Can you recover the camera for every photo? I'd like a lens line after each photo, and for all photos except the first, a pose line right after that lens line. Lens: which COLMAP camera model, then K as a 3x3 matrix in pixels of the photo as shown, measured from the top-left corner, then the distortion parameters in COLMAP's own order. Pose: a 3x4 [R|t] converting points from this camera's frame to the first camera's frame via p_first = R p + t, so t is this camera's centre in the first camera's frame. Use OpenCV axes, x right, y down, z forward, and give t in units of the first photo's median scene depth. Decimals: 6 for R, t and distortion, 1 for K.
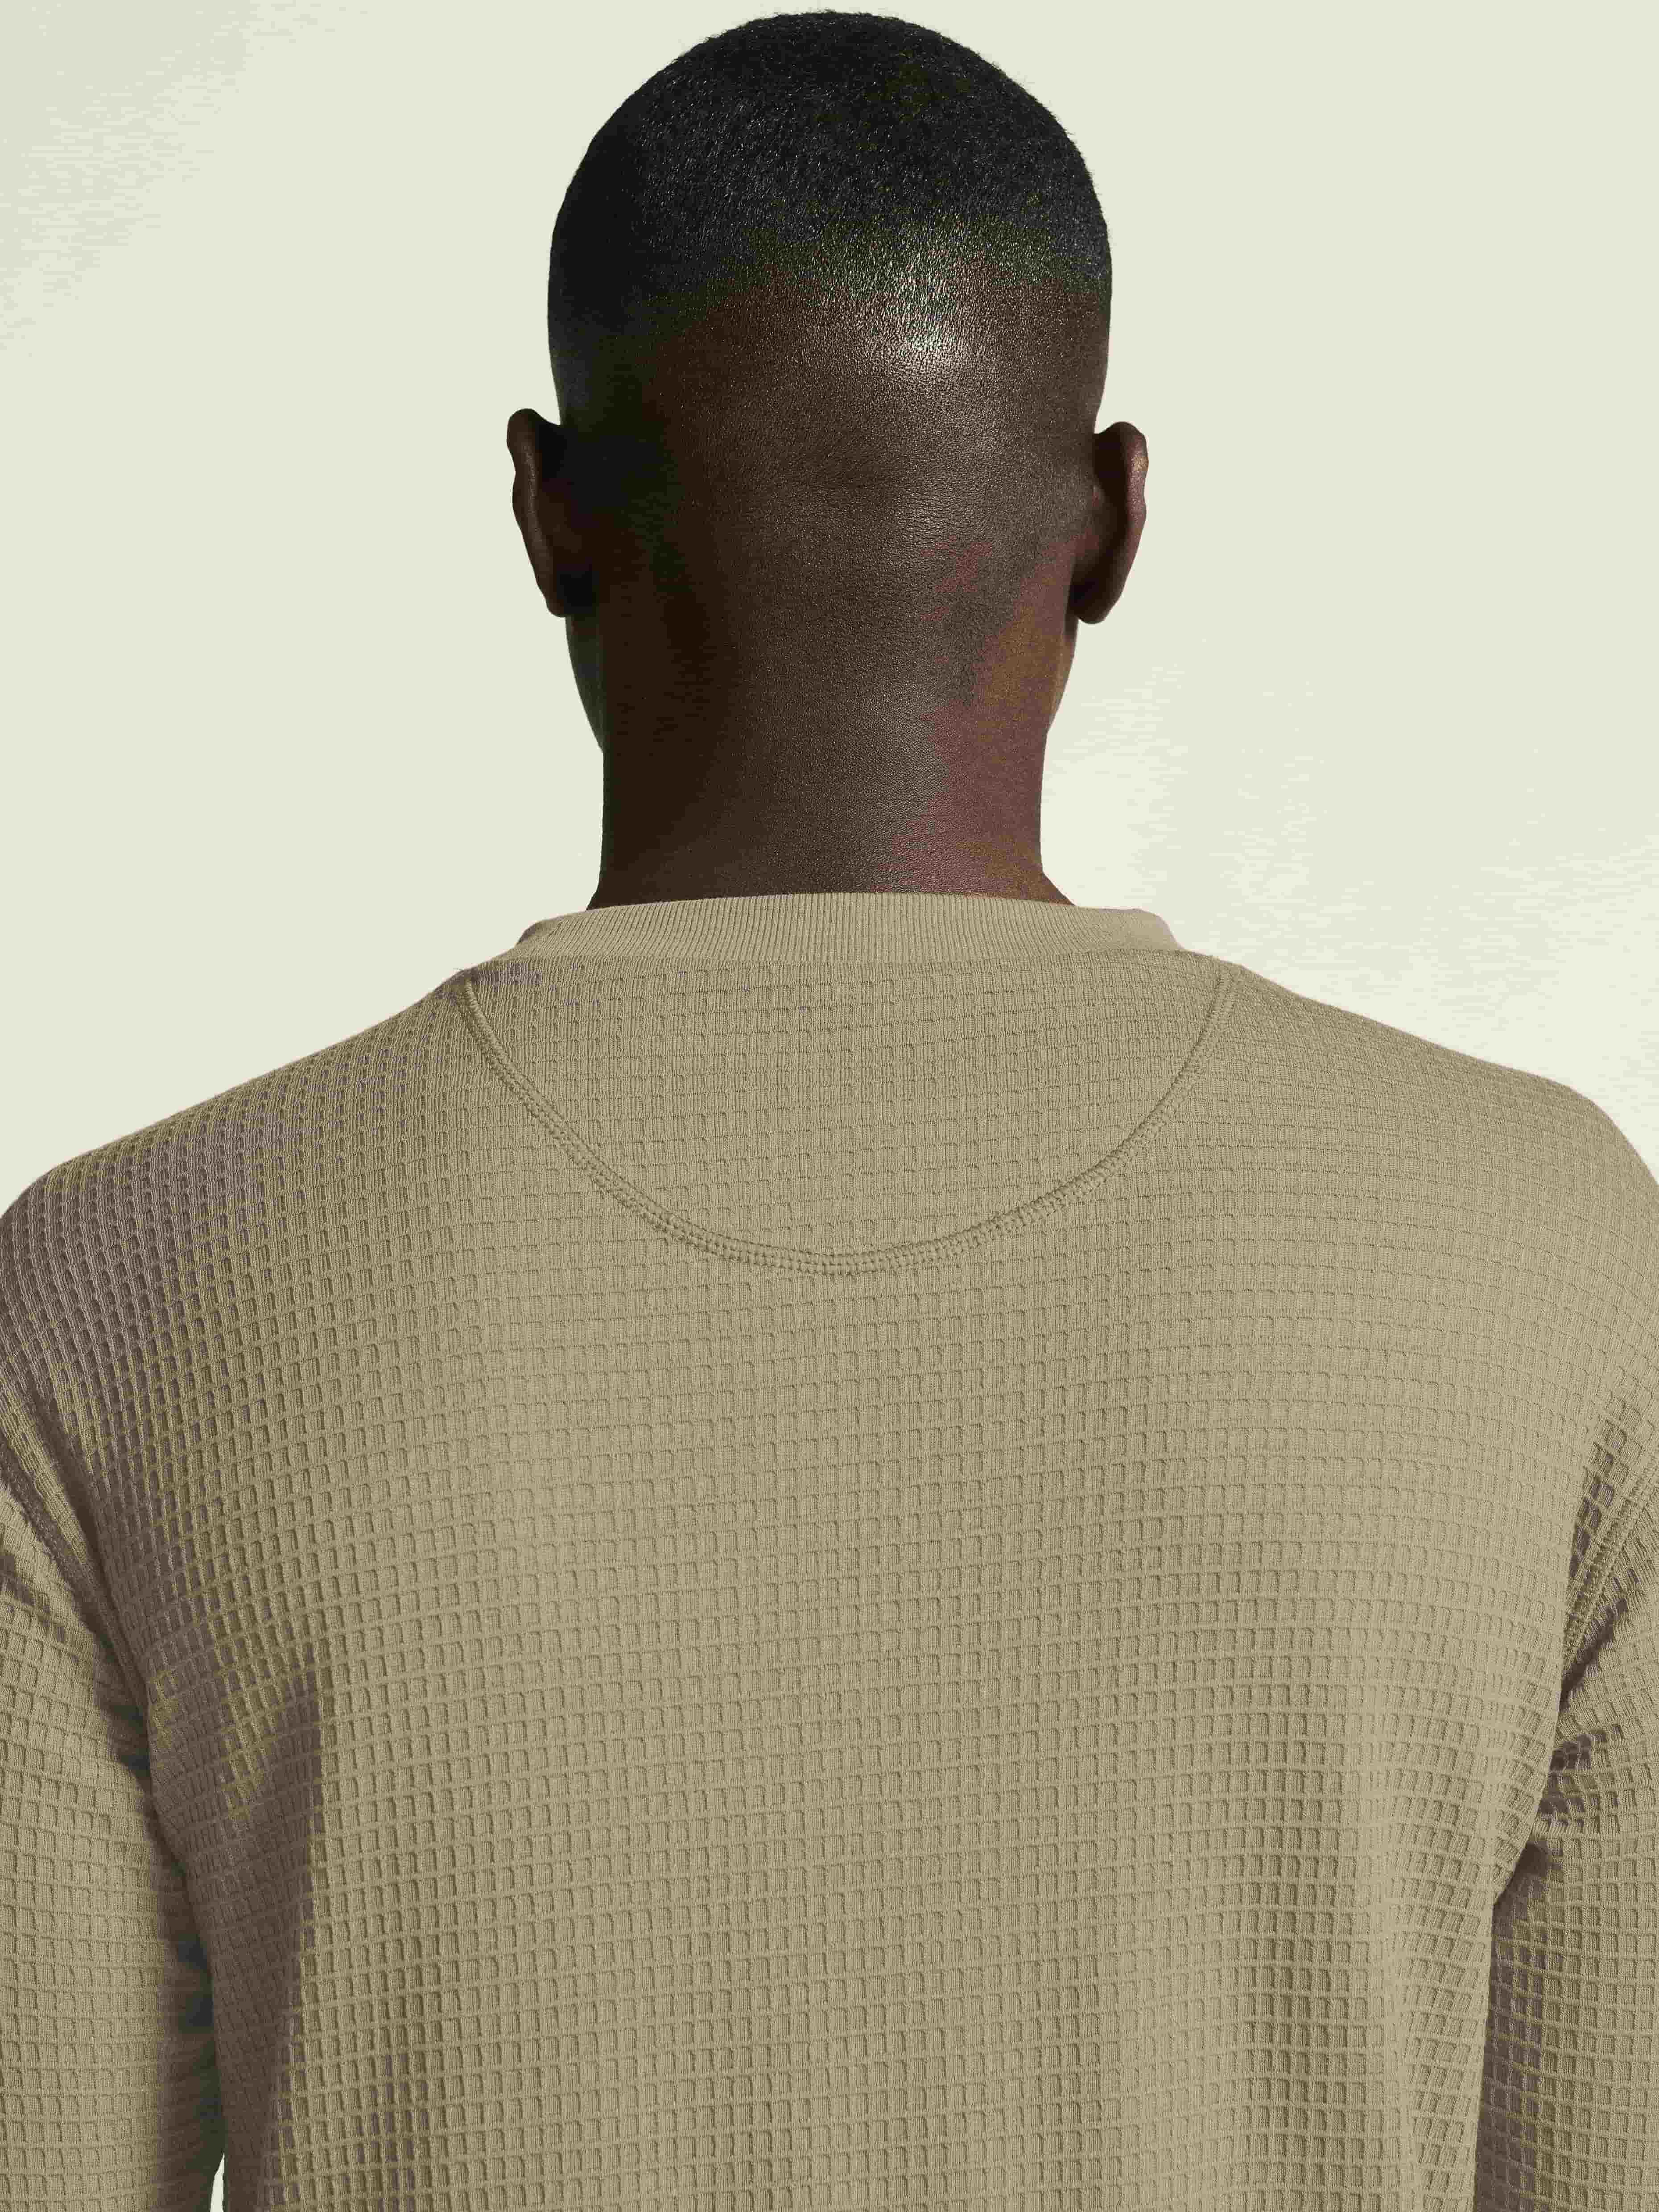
lens RADIAL K [[8427.6, 0, 830.2], [0, 8427.6, 1102.6], [0, 0, 1]] dist [0.120173, 0.000000]
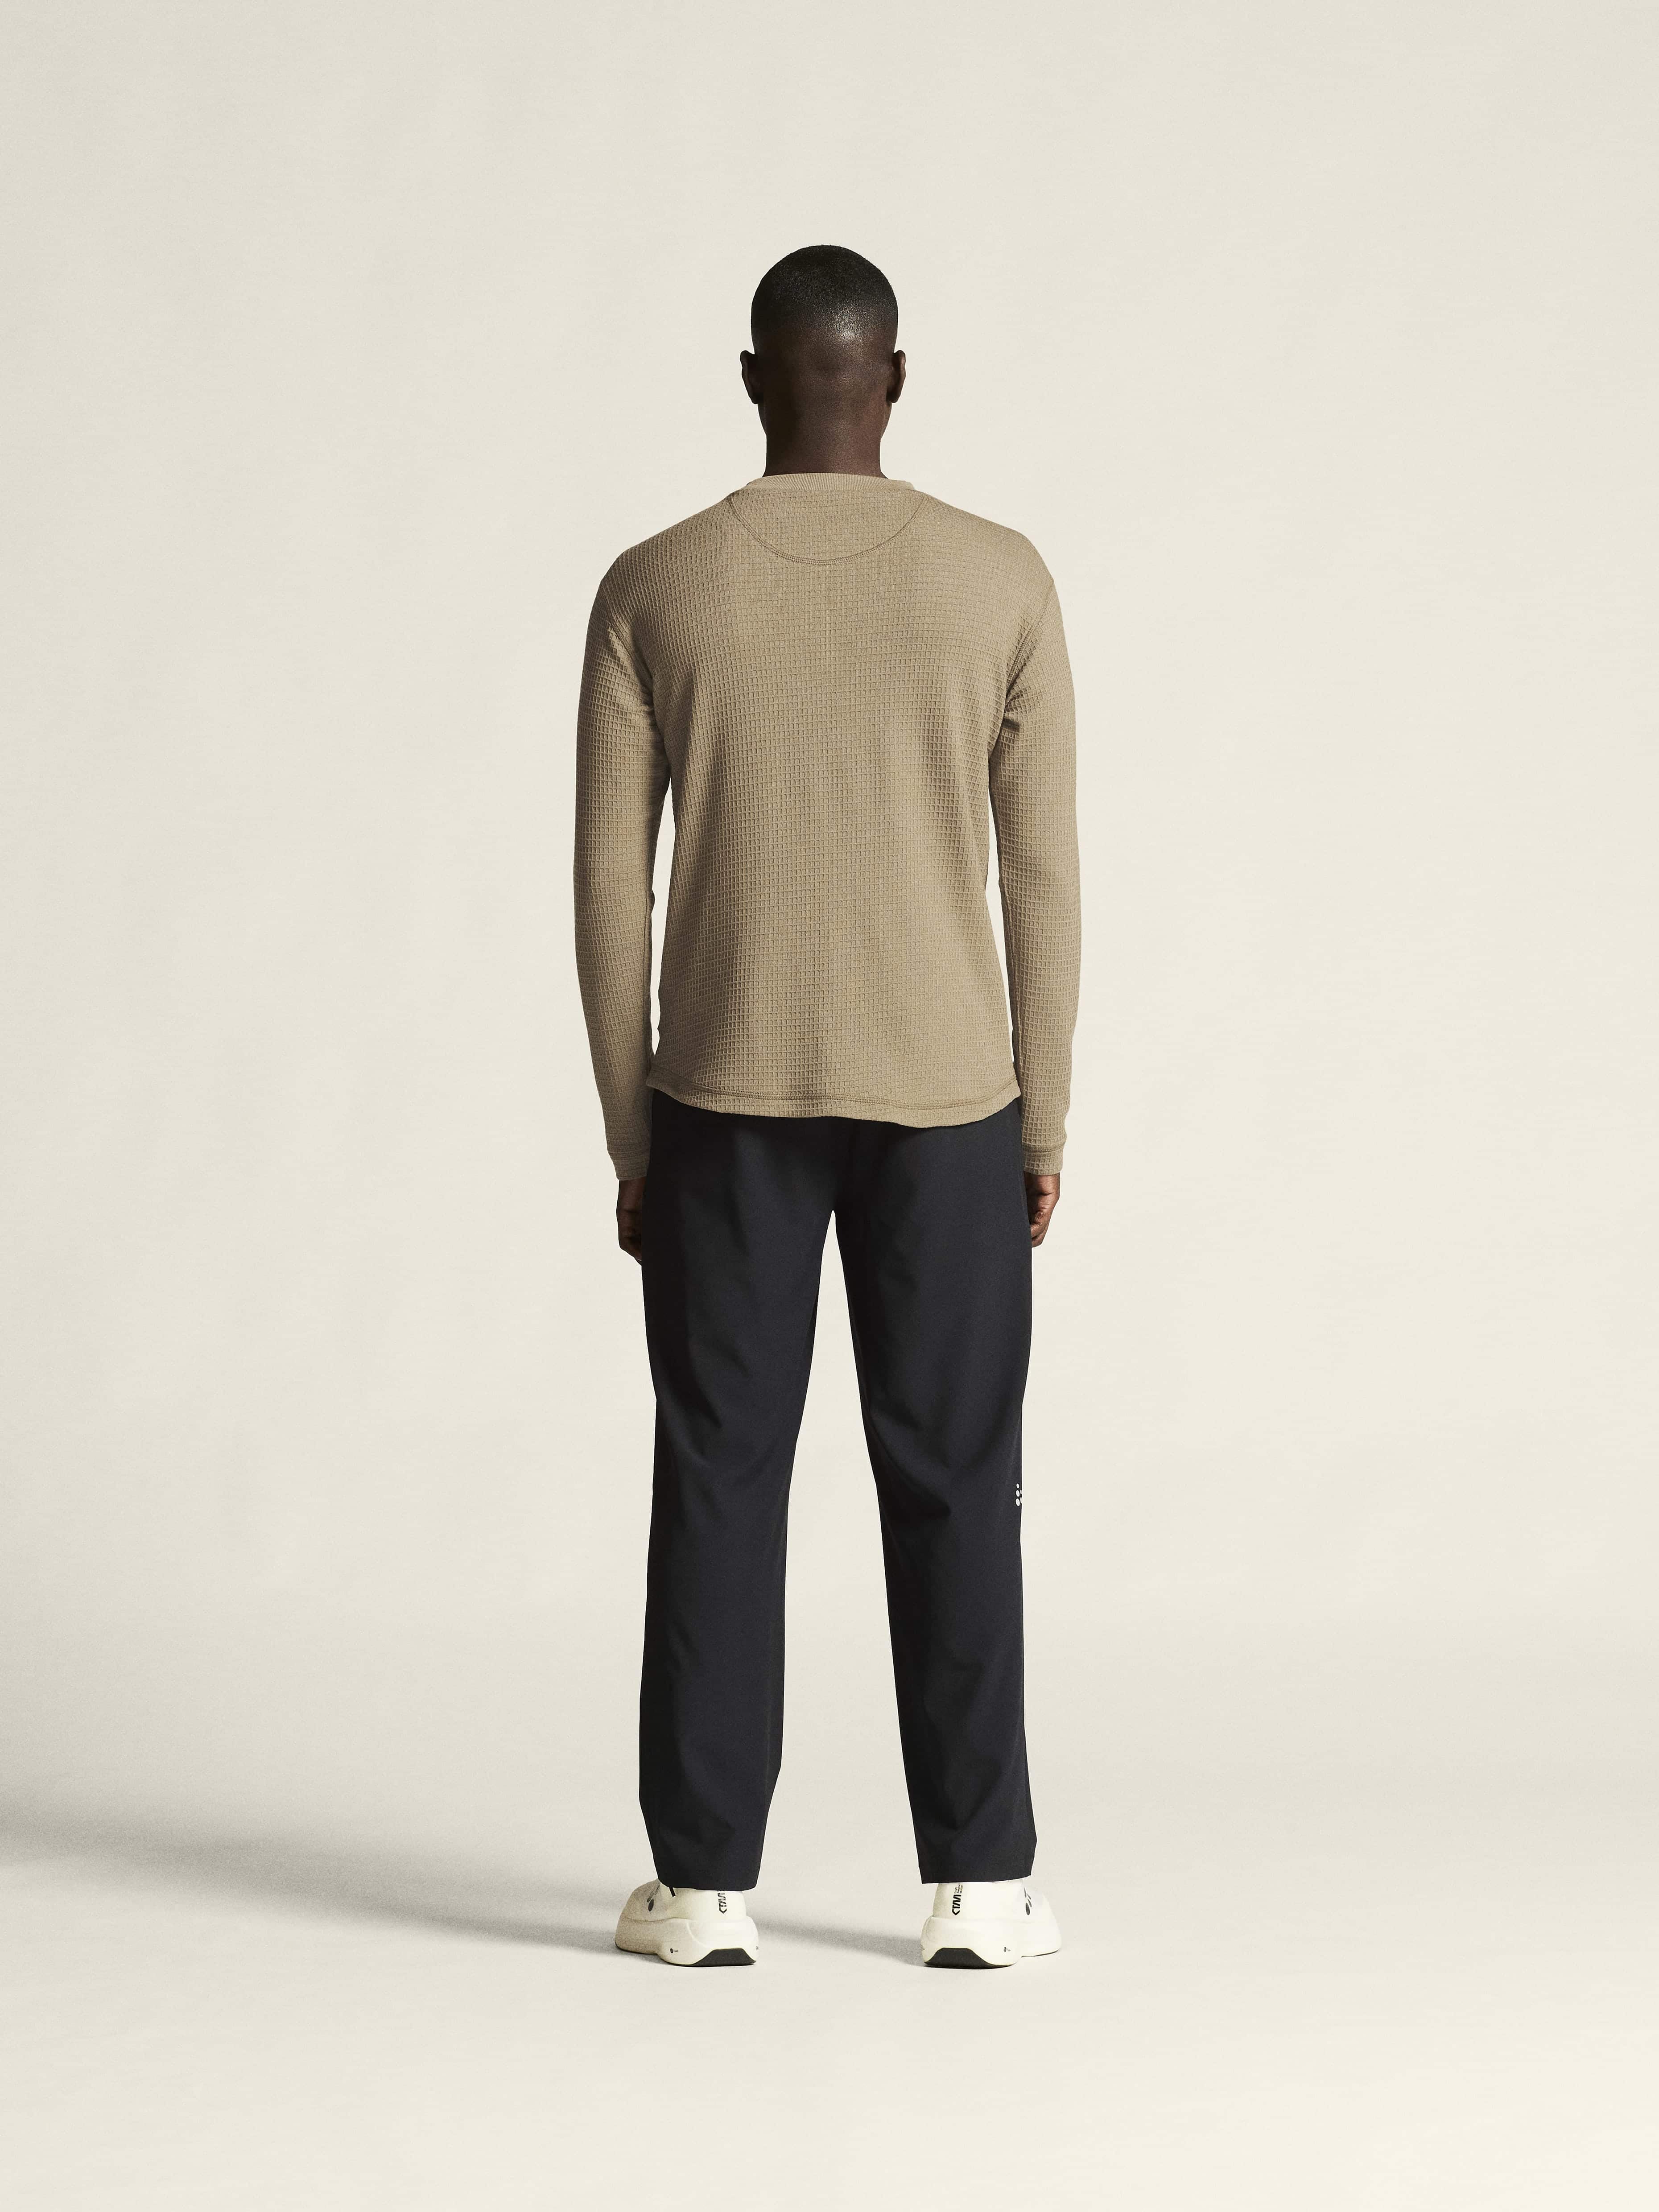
lens RADIAL K [[8427.6, 0, 831.3], [0, 8427.6, 1107.7], [0, 0, 1]] dist [0.120173, 0.000000]
pose [[0.998327, -0.011225, -0.056724, 0.222222], [0.013436, 0.999159, 0.038740, 0.117423], [0.056241, -0.039438, 0.997638, -2.914873]]
